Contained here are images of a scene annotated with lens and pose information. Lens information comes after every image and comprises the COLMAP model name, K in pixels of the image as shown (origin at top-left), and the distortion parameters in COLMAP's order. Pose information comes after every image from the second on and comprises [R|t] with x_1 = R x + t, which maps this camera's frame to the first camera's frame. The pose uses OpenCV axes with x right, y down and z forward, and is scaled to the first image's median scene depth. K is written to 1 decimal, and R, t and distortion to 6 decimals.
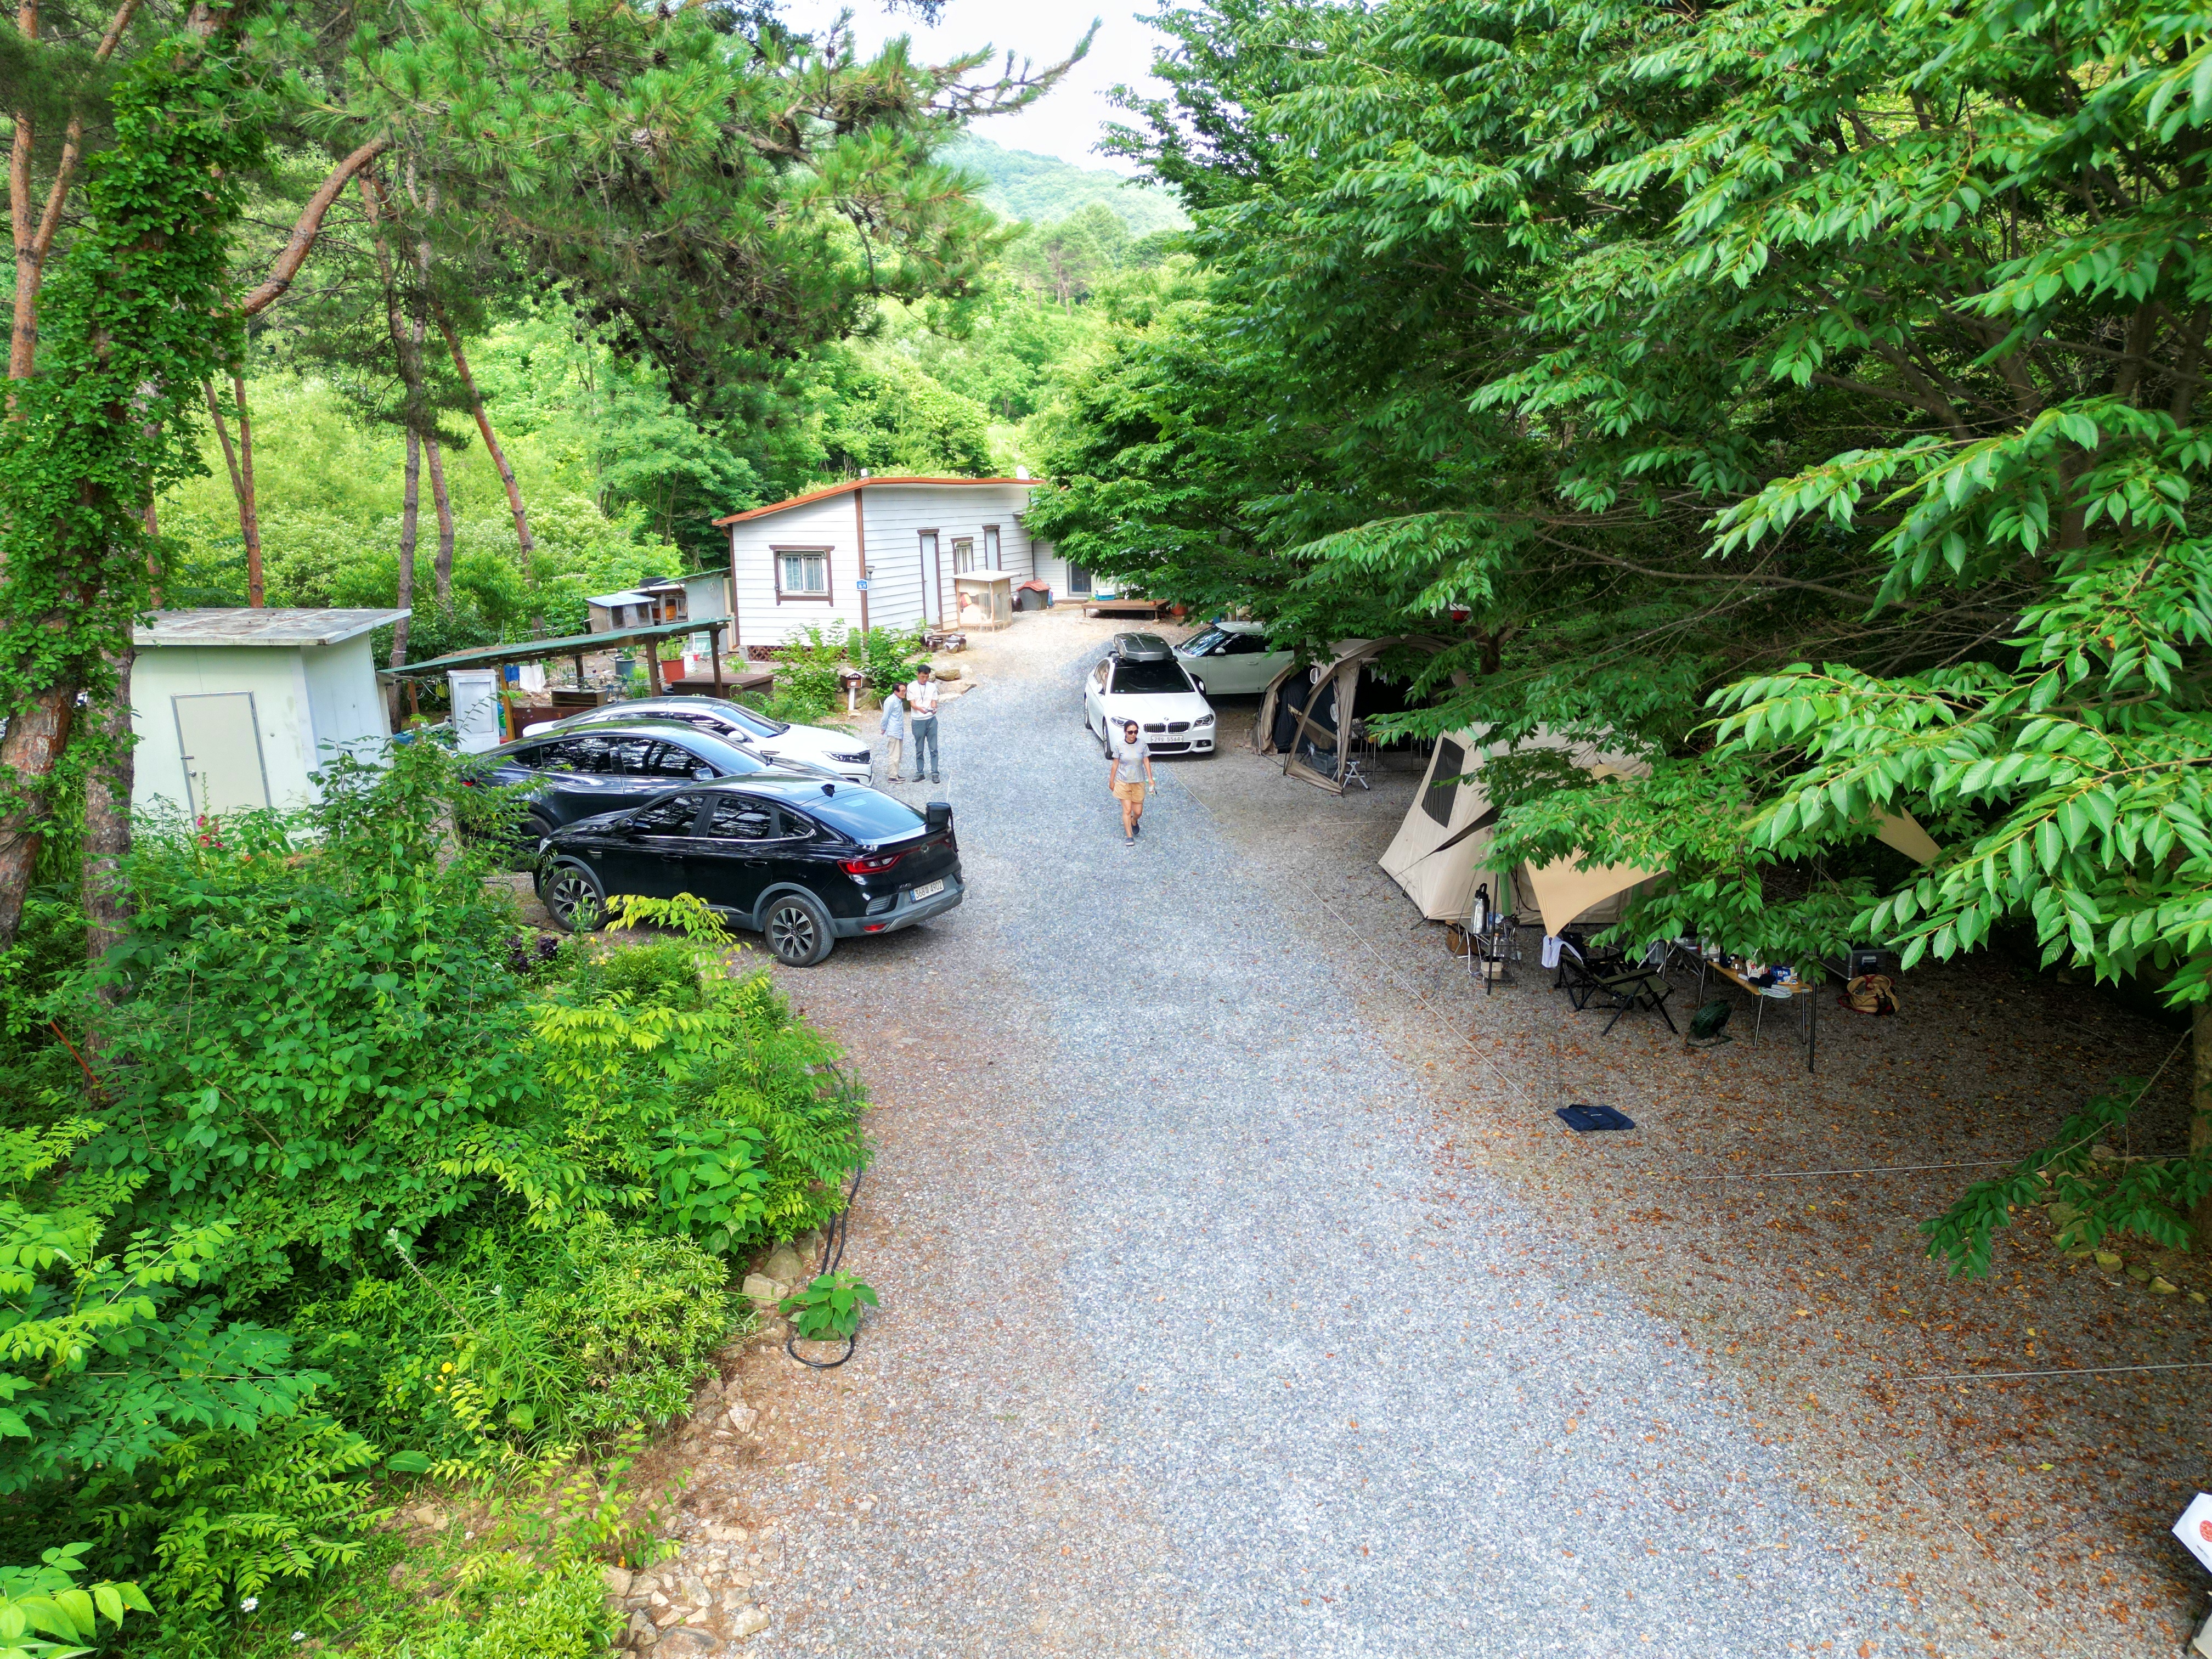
lens RADIAL K [[1546.0, 0, 1133.1], [0, 1546.0, 817.0], [0, 0, 1]] dist [0.126320, -0.193454]
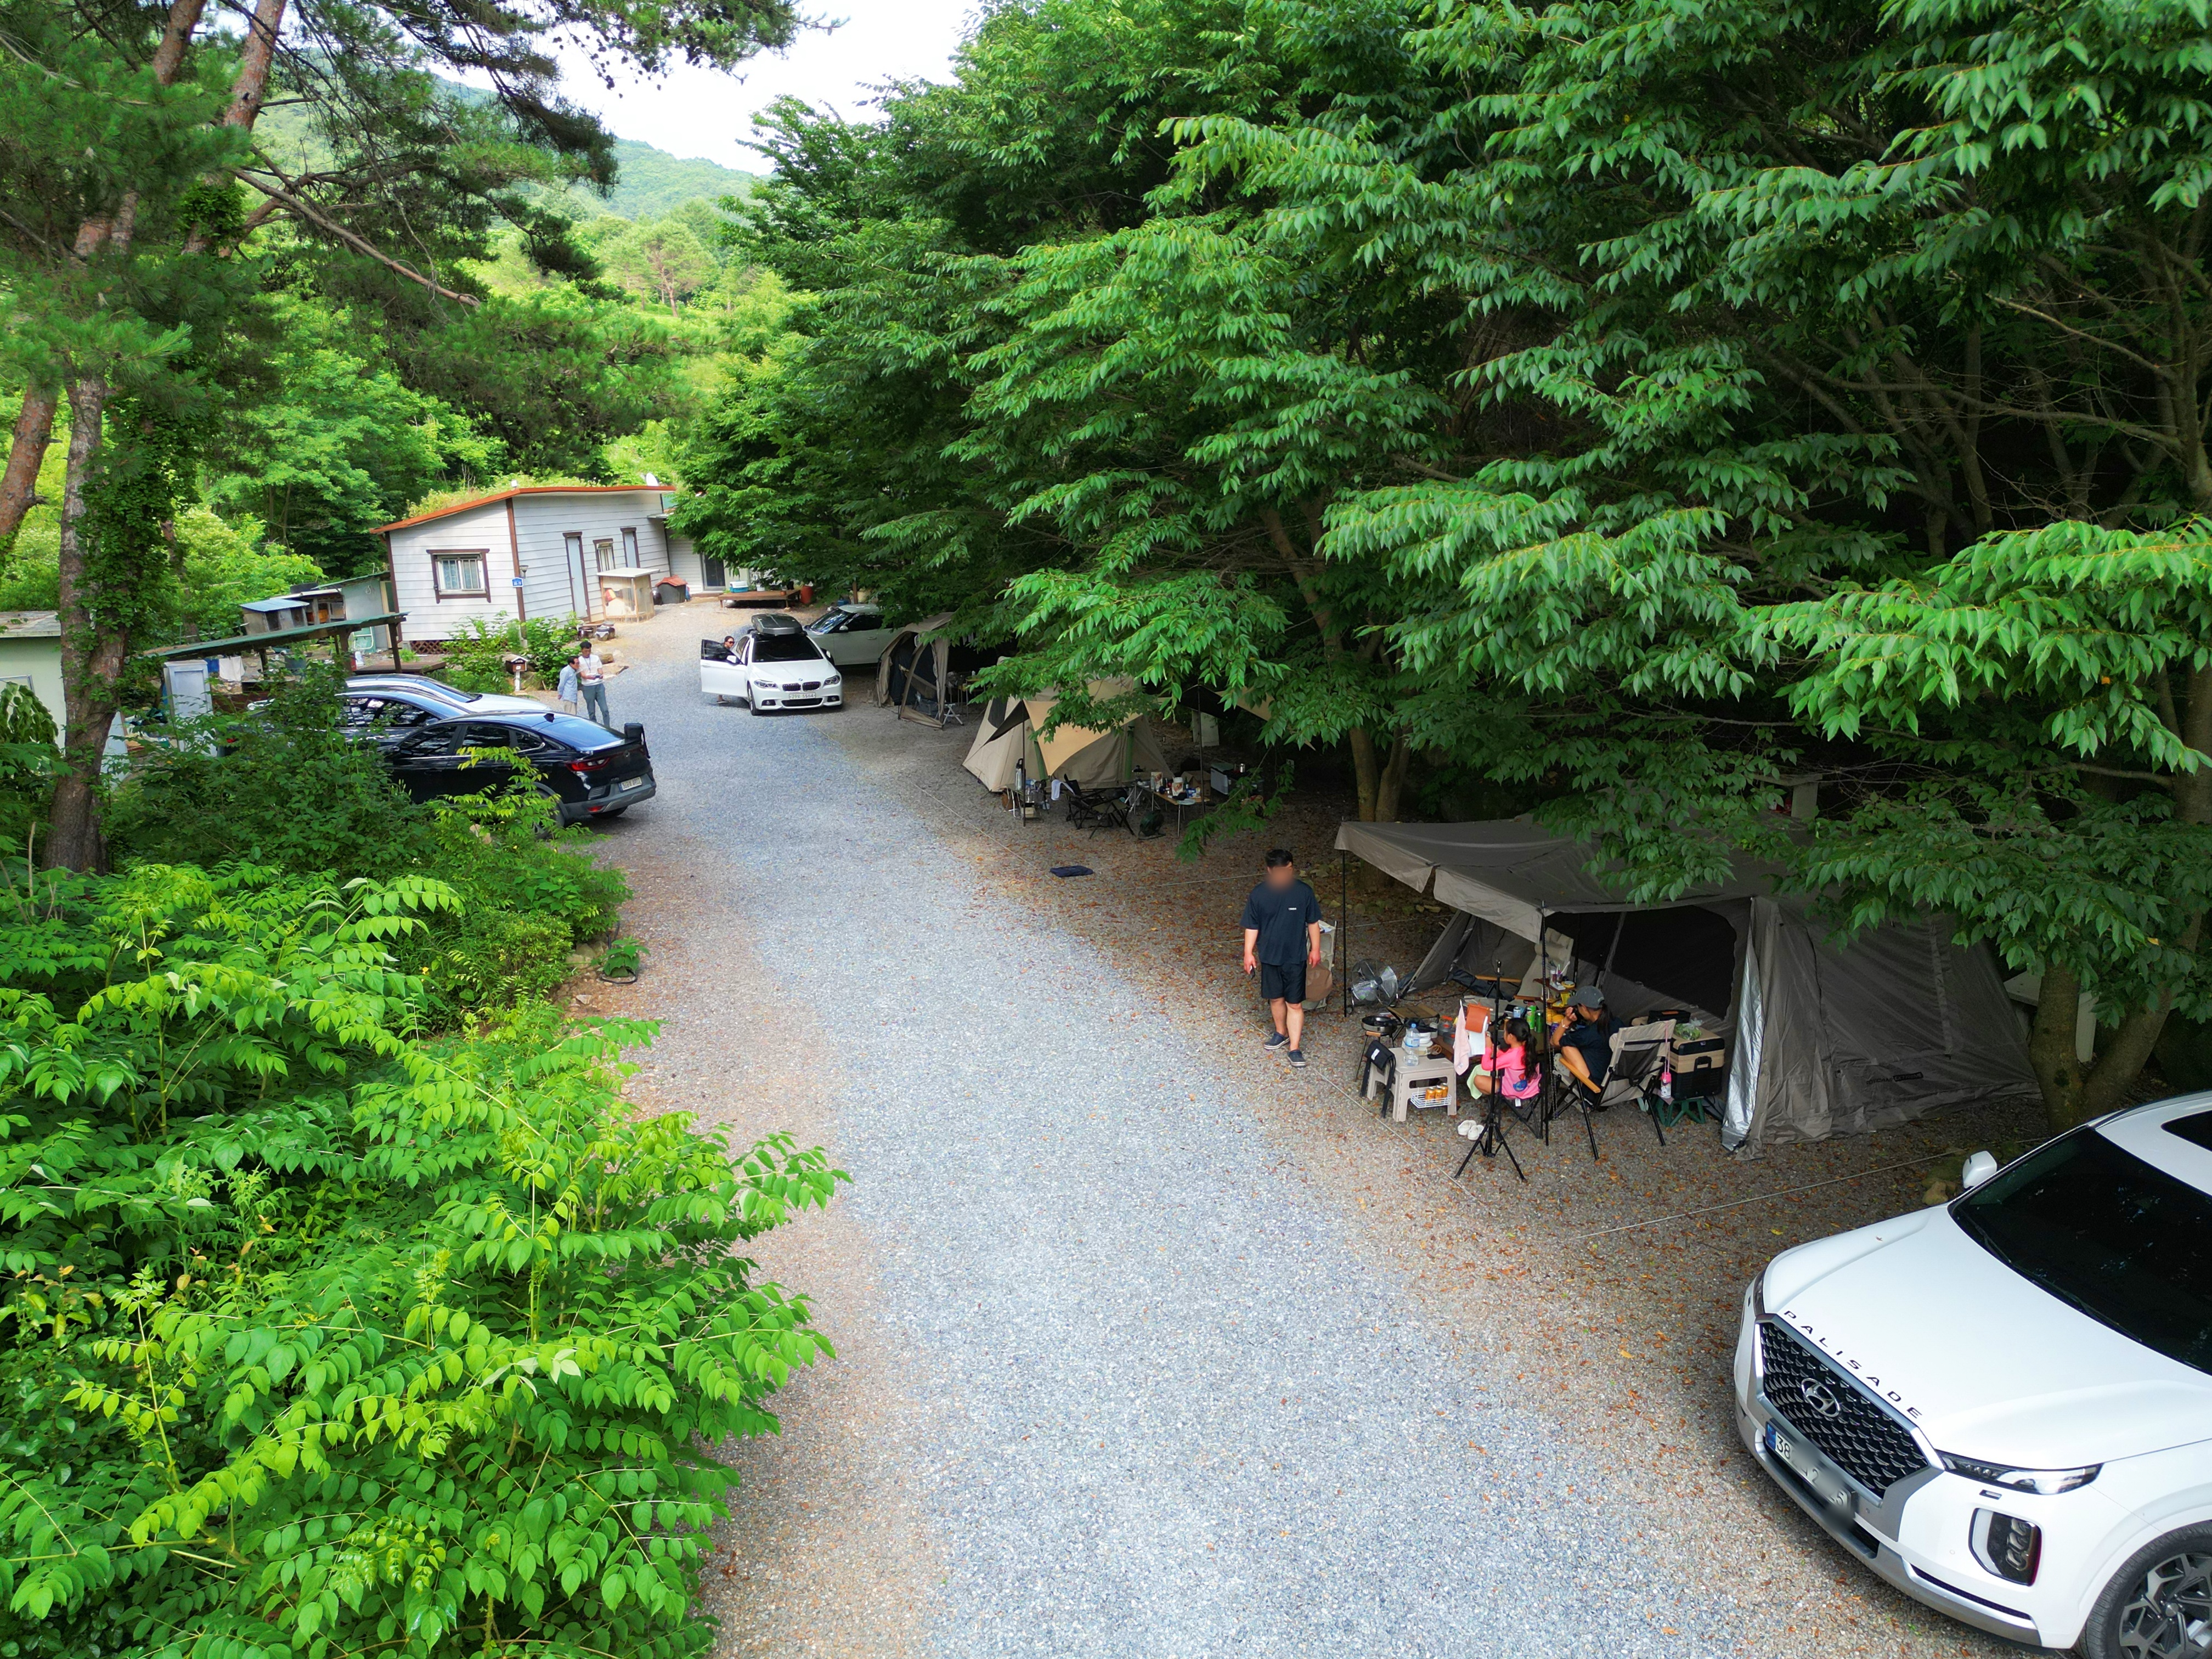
lens RADIAL K [[1603.6, 0, 1126.0], [0, 1603.6, 818.9], [0, 0, 1]] dist [0.139980, -0.221121]
pose [[0.975506, -0.062332, 0.210958, -0.003579], [0.063583, 0.997976, 0.000854, 0.058860], [-0.210585, 0.012581, 0.977495, -0.295733]]
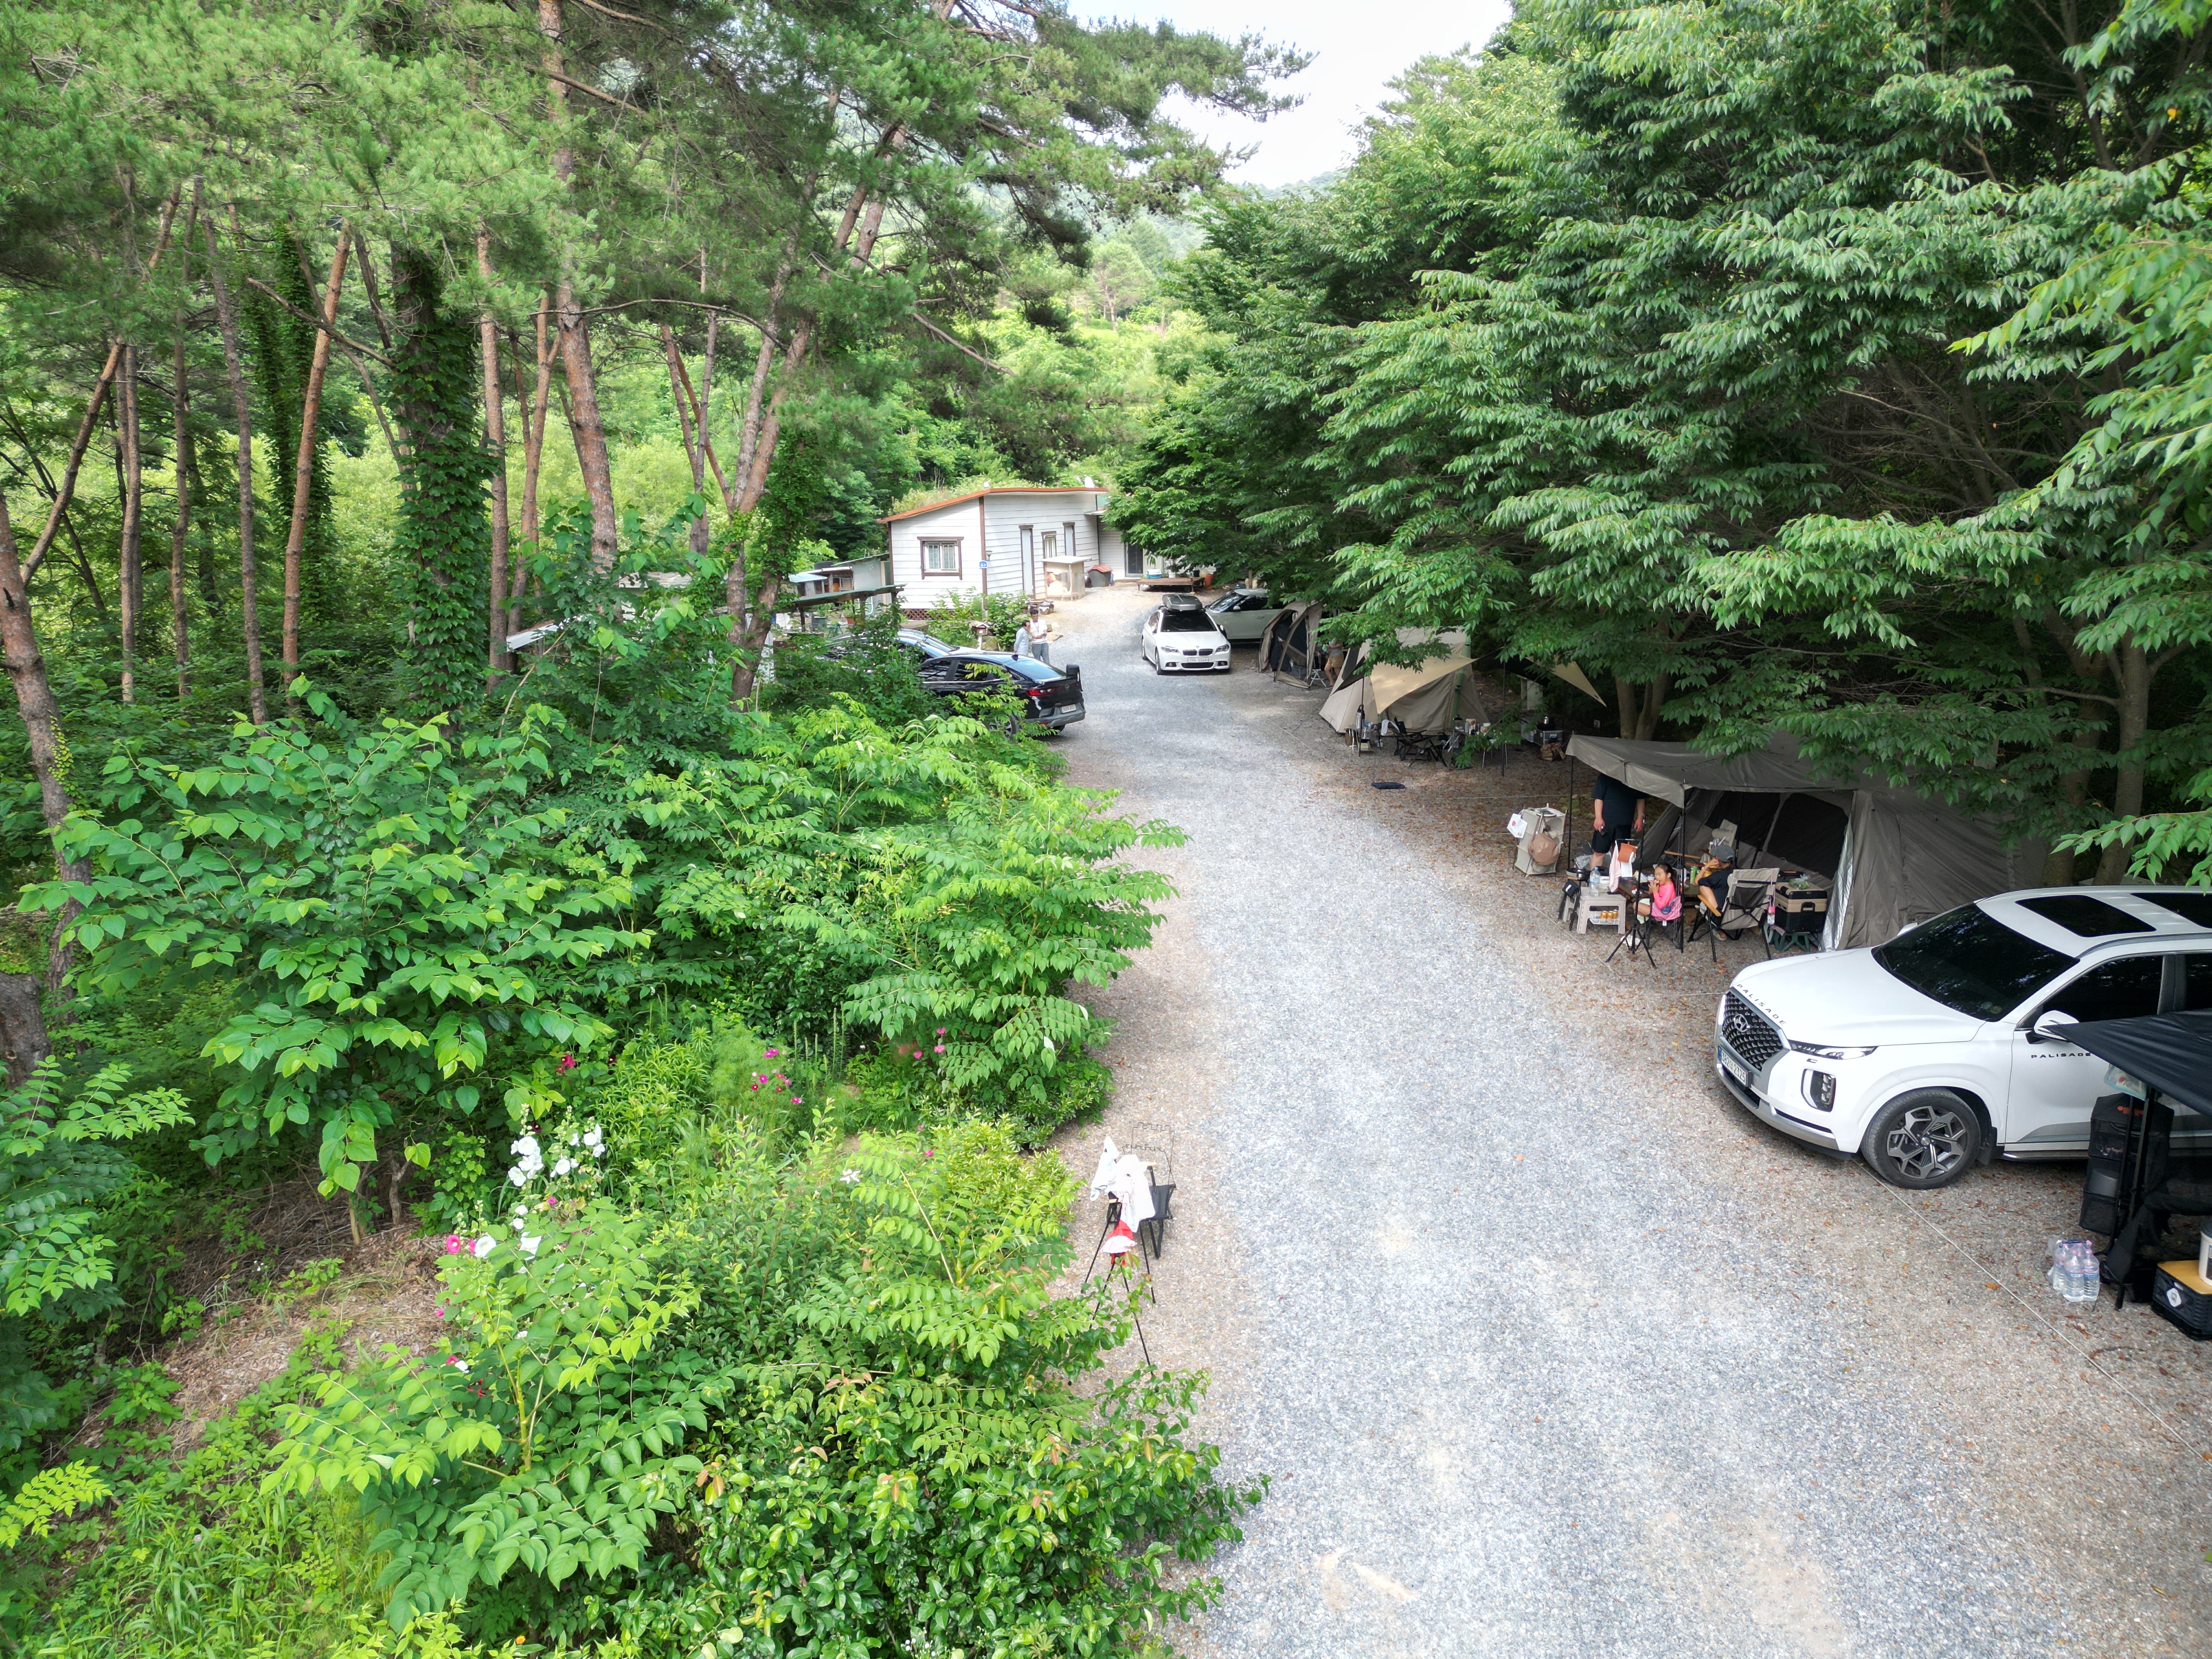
lens RADIAL K [[1603.6, 0, 1126.0], [0, 1603.6, 818.9], [0, 0, 1]] dist [0.139980, -0.221121]
pose [[0.999558, 0.000860, -0.029725, -0.001607], [-0.001100, 0.999967, -0.008056, 0.109658], [0.029717, 0.008085, 0.999526, -0.533025]]
